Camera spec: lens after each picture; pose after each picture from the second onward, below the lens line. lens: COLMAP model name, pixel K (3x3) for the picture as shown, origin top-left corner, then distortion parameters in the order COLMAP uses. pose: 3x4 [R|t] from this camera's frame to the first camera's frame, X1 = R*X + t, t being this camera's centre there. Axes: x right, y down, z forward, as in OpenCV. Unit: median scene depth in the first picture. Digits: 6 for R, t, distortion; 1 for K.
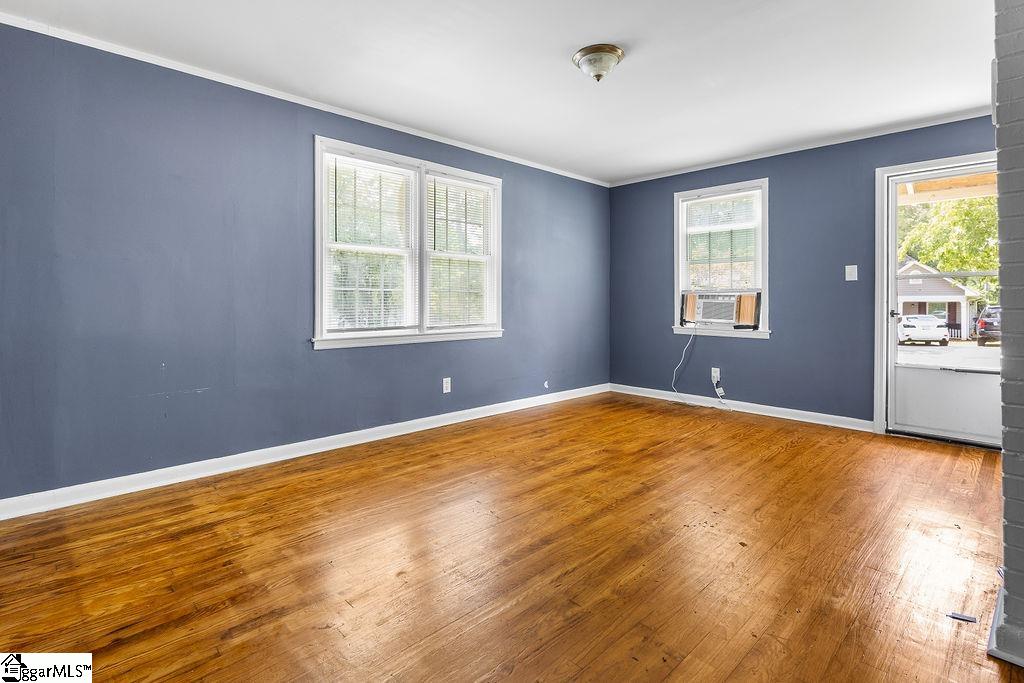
lens RADIAL K [[488.9, 0, 512.7], [0, 488.9, 301.8], [0, 0, 1]] dist [0.000025, -0.000174]
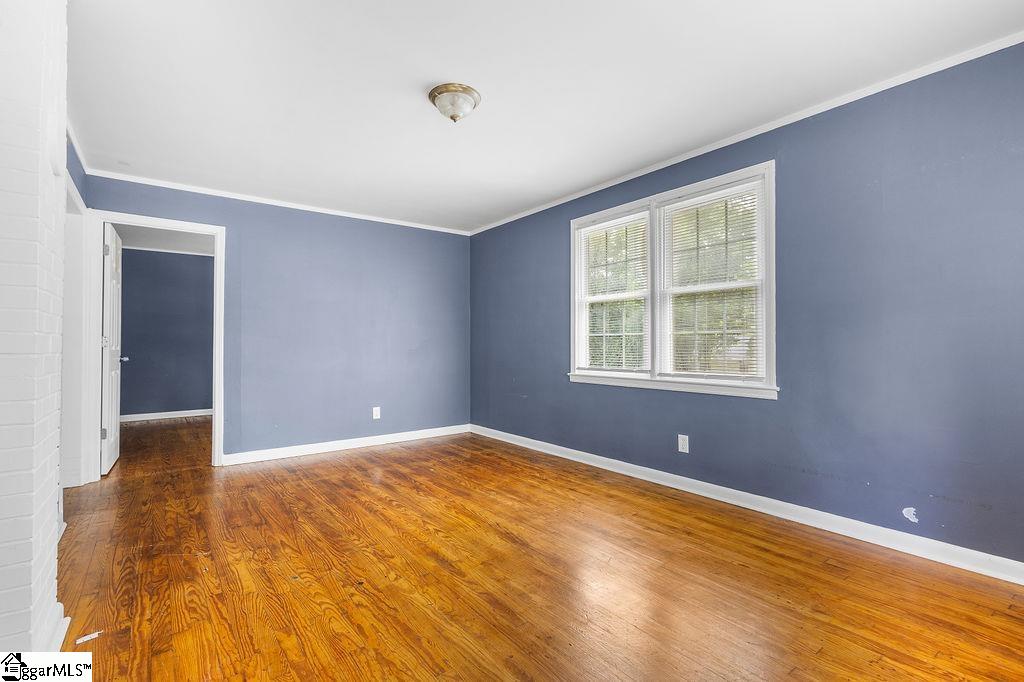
lens RADIAL K [[474.1, 0, 512.0], [0, 474.1, 341.0], [0, 0, 1]] dist [0.000095, -0.000746]
pose [[-0.117454, -0.010733, -0.993020, 0.880551], [-0.001303, 0.999942, -0.010654, 0.001264], [0.993077, 0.000042, -0.117462, 0.976522]]
